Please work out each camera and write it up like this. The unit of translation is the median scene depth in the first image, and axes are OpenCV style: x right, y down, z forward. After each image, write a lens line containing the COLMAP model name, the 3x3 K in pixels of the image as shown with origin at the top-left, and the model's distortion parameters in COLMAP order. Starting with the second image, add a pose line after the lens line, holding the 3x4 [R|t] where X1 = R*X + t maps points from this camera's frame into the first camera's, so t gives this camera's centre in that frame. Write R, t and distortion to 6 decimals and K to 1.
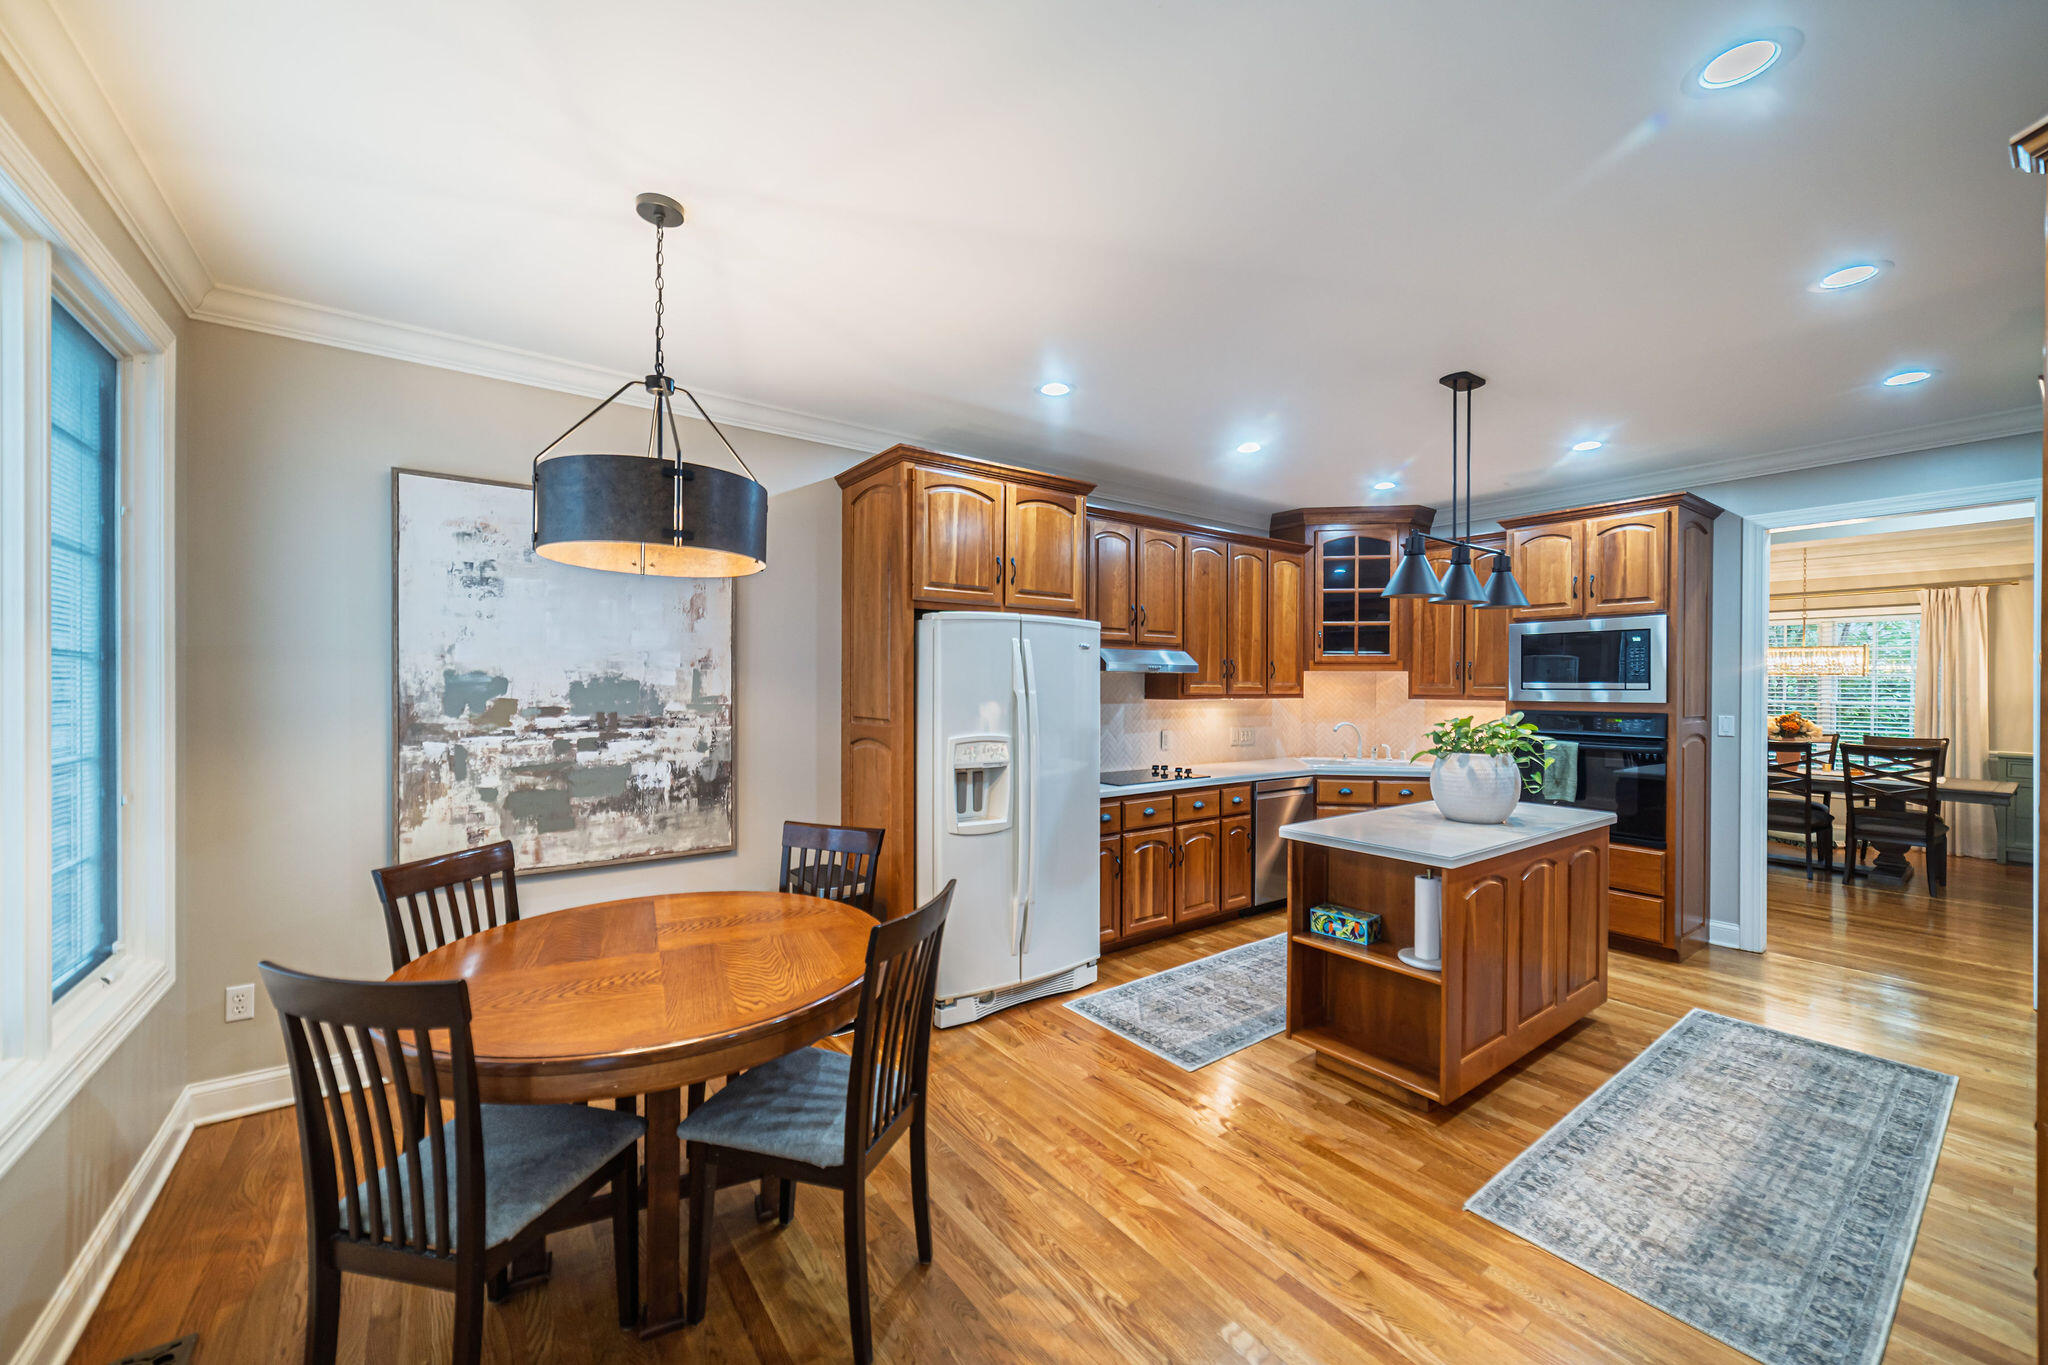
lens RADIAL K [[778.0, 0, 1034.0], [0, 778.0, 686.6], [0, 0, 1]] dist [-0.003362, 0.001749]
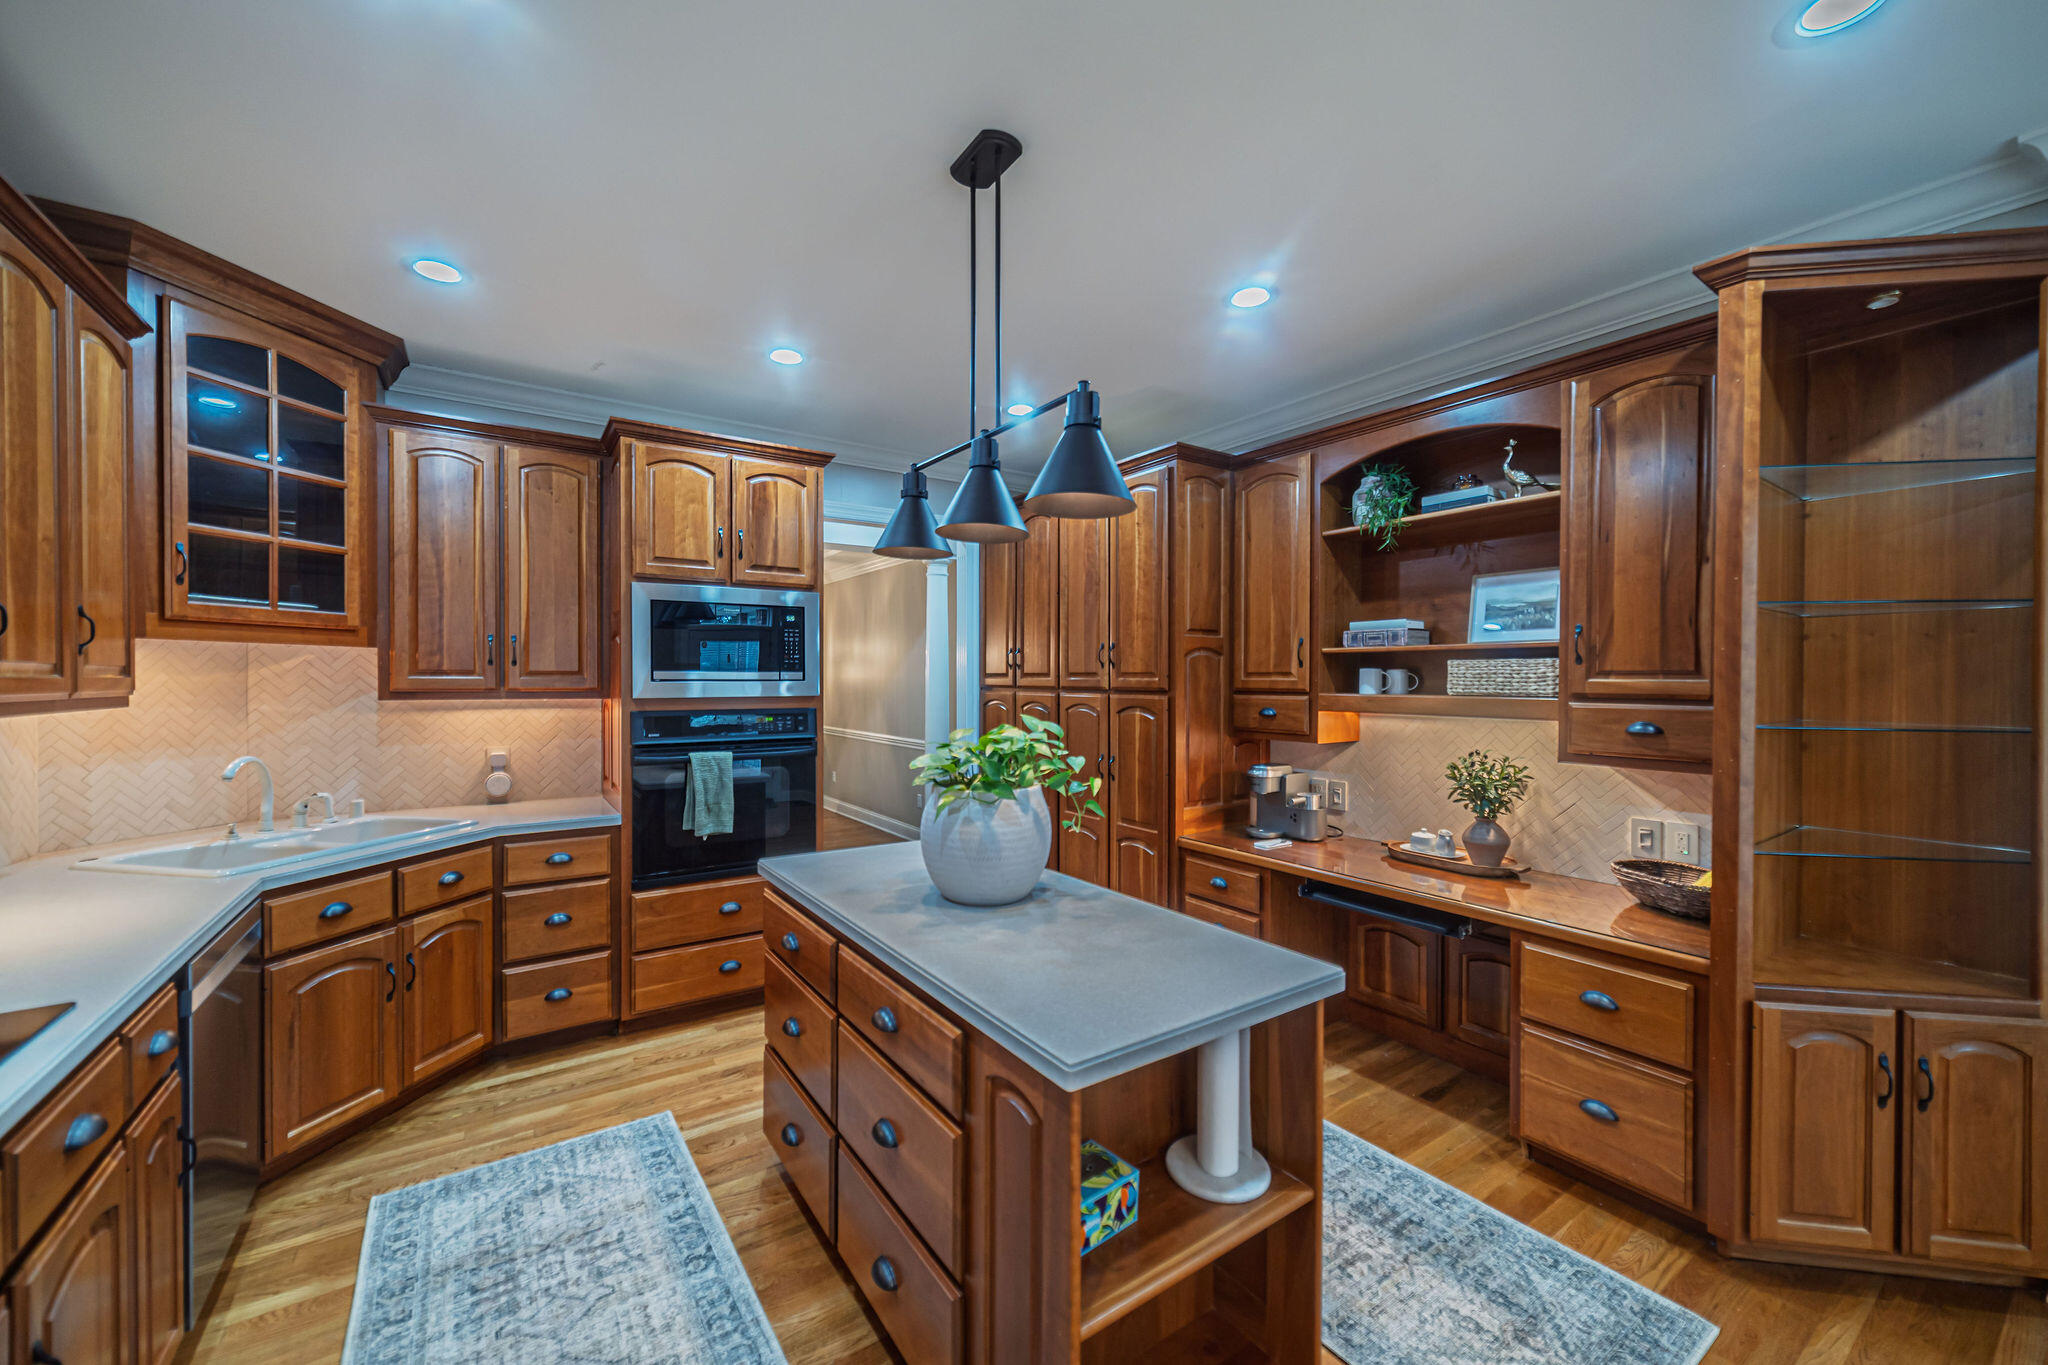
lens RADIAL K [[778.0, 0, 1019.8], [0, 778.0, 685.5], [0, 0, 1]] dist [-0.003362, 0.001749]
pose [[0.046652, -0.013064, 0.998826, -0.034787], [-0.000846, 0.999914, 0.013117, -0.001544], [-0.998911, -0.001457, 0.046637, 0.739636]]
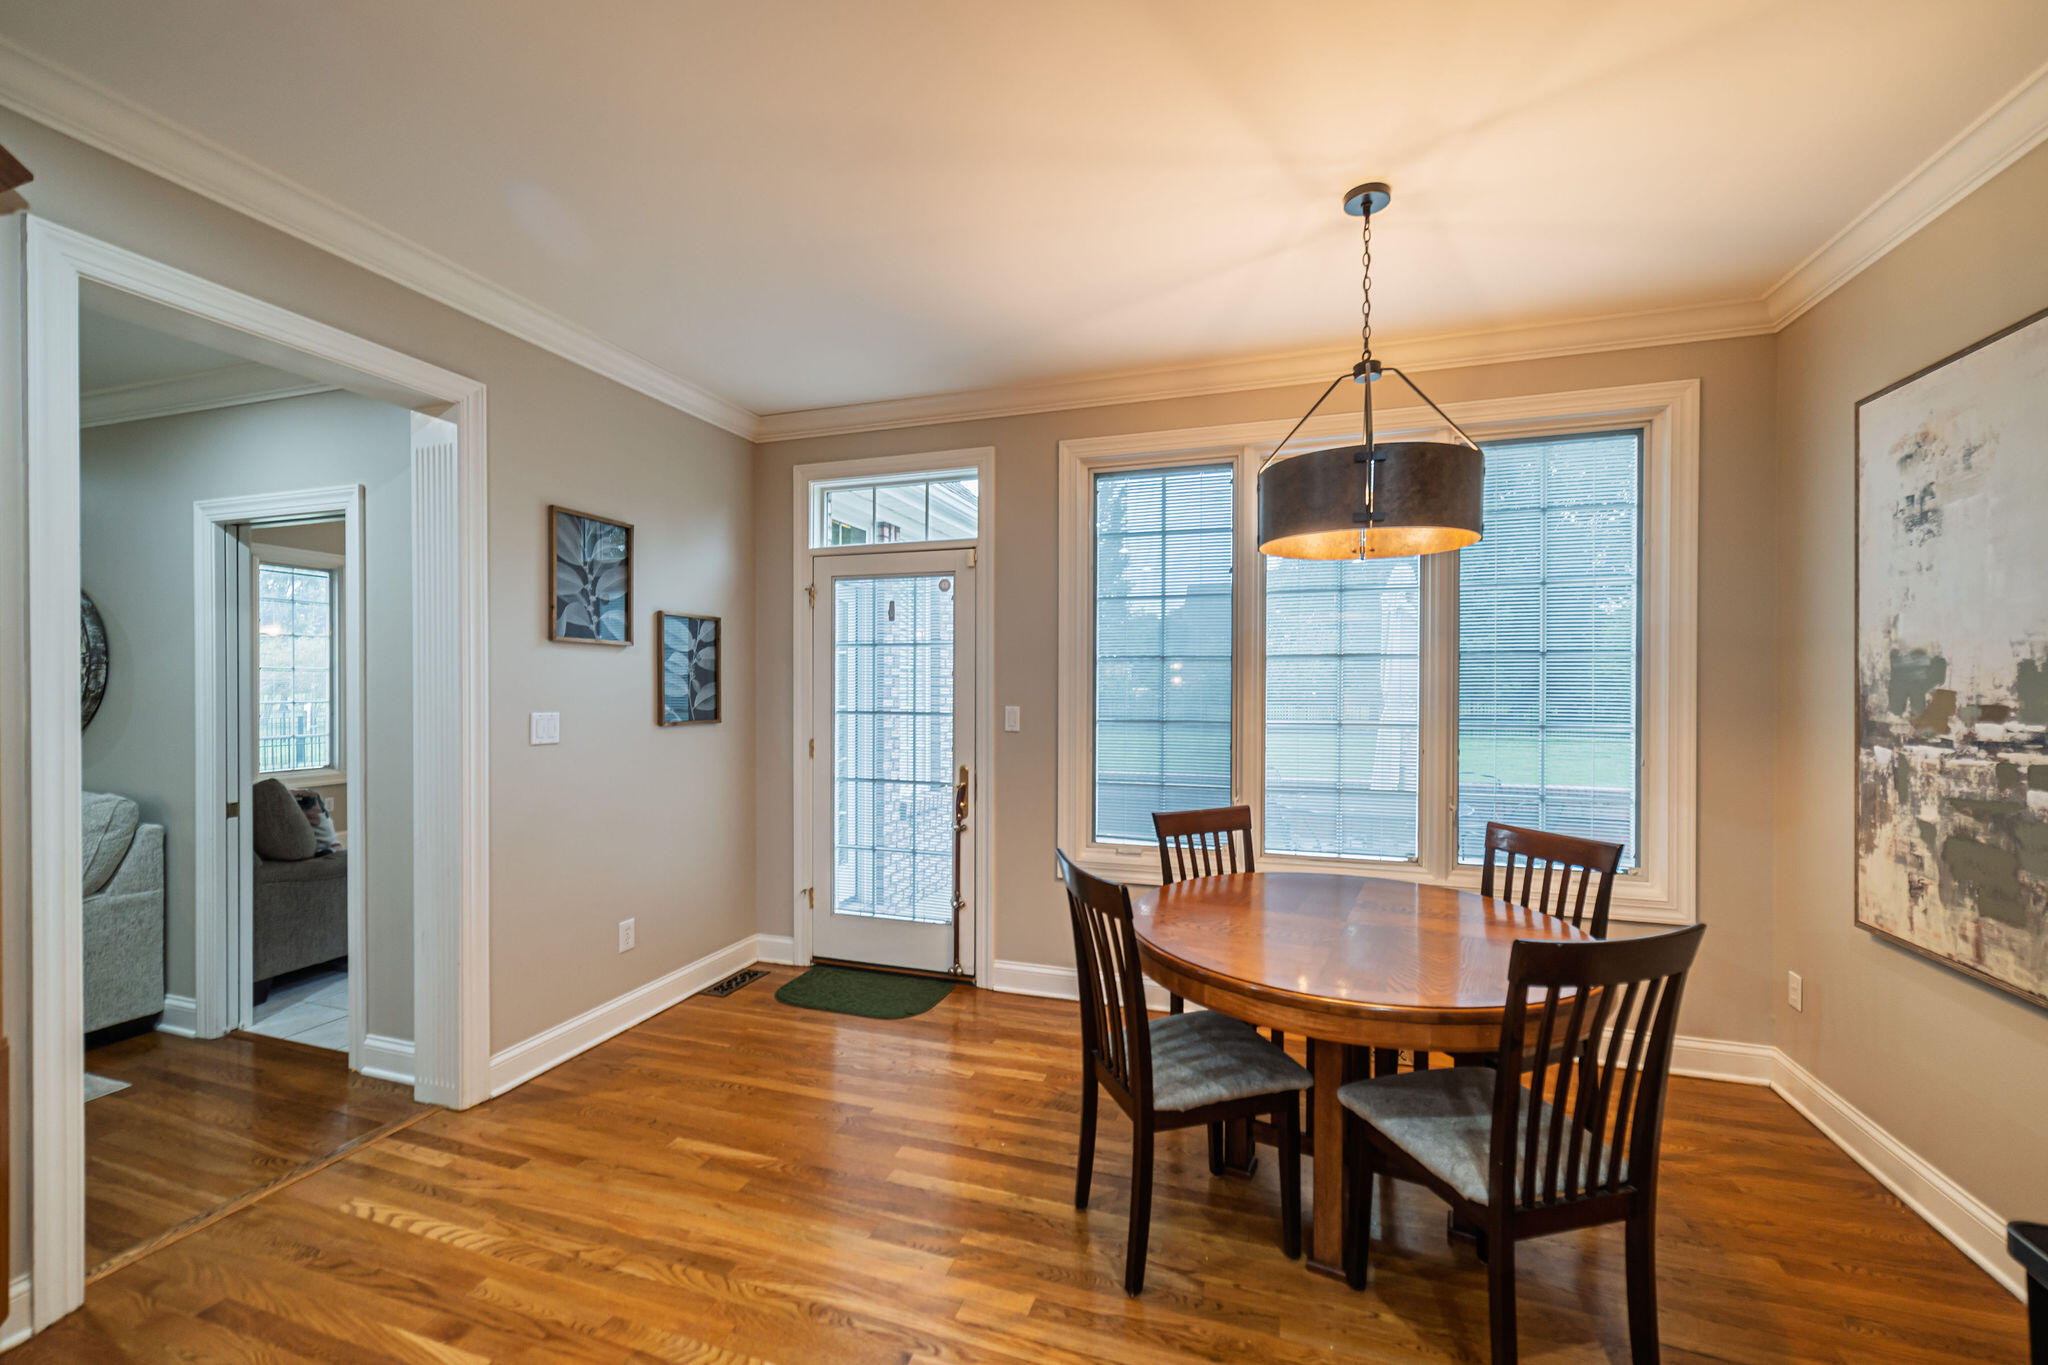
lens RADIAL K [[932.1, 0, 1030.5], [0, 932.1, 662.3], [0, 0, 1]] dist [-0.012239, 0.000108]
pose [[-0.808446, -0.017771, -0.588303, 0.284963], [-0.004962, 0.999714, -0.023379, 0.010198], [0.588550, -0.015981, -0.808303, 0.852562]]
